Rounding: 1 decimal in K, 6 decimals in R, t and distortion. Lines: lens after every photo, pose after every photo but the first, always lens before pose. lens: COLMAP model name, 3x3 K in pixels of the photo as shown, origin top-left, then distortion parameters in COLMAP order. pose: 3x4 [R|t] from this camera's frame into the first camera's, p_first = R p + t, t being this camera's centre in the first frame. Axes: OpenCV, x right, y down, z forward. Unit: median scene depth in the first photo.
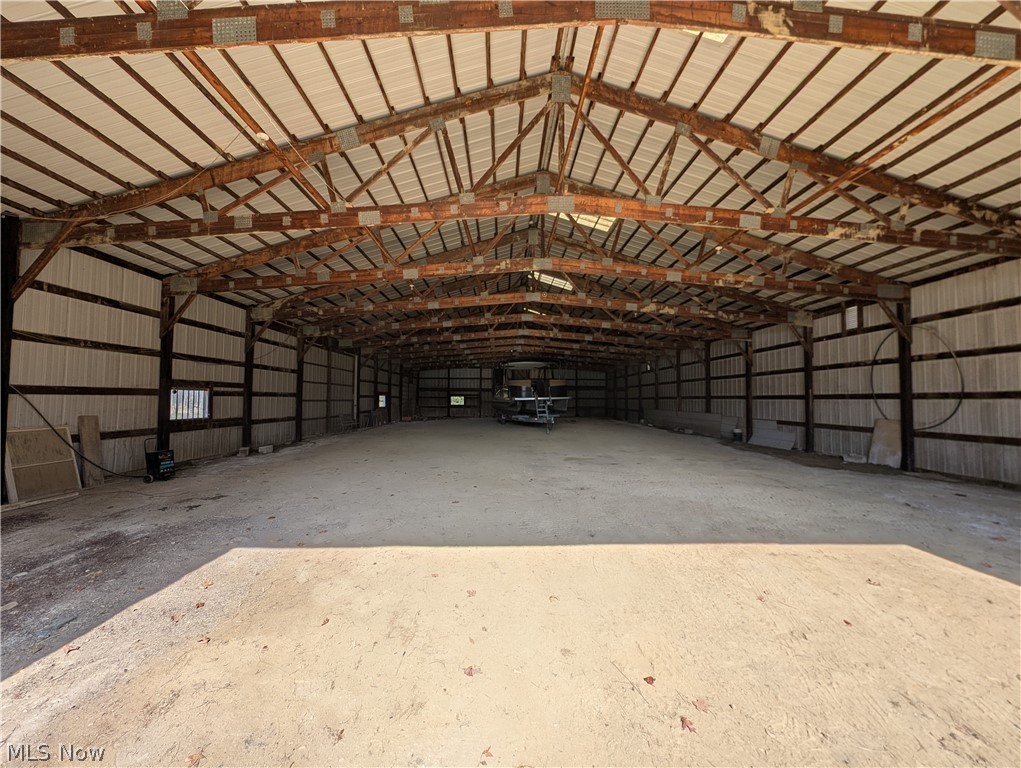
lens RADIAL K [[383.5, 0, 510.5], [0, 383.5, 384.0], [0, 0, 1]] dist [-0.000432, -0.000200]
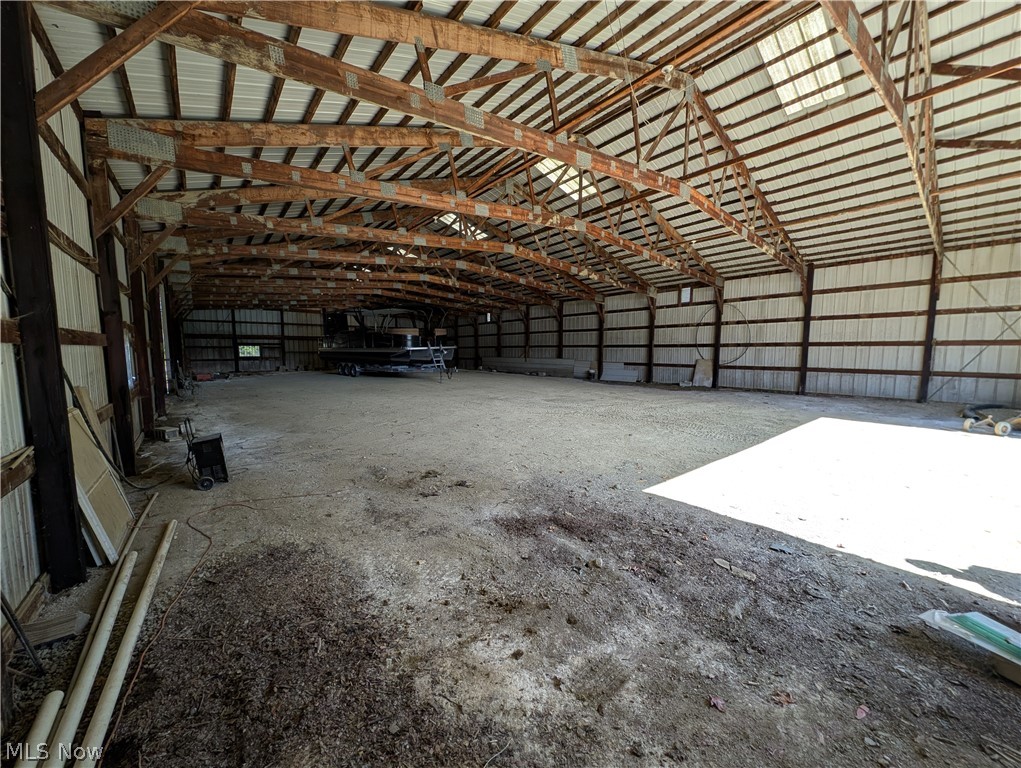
lens RADIAL K [[383.5, 0, 510.5], [0, 383.5, 384.0], [0, 0, 1]] dist [-0.000432, -0.000200]
pose [[0.790109, -0.062901, 0.609731, -0.570736], [-0.018603, 0.991802, 0.126423, 0.002629], [-0.612684, -0.111231, 0.782461, 0.149531]]
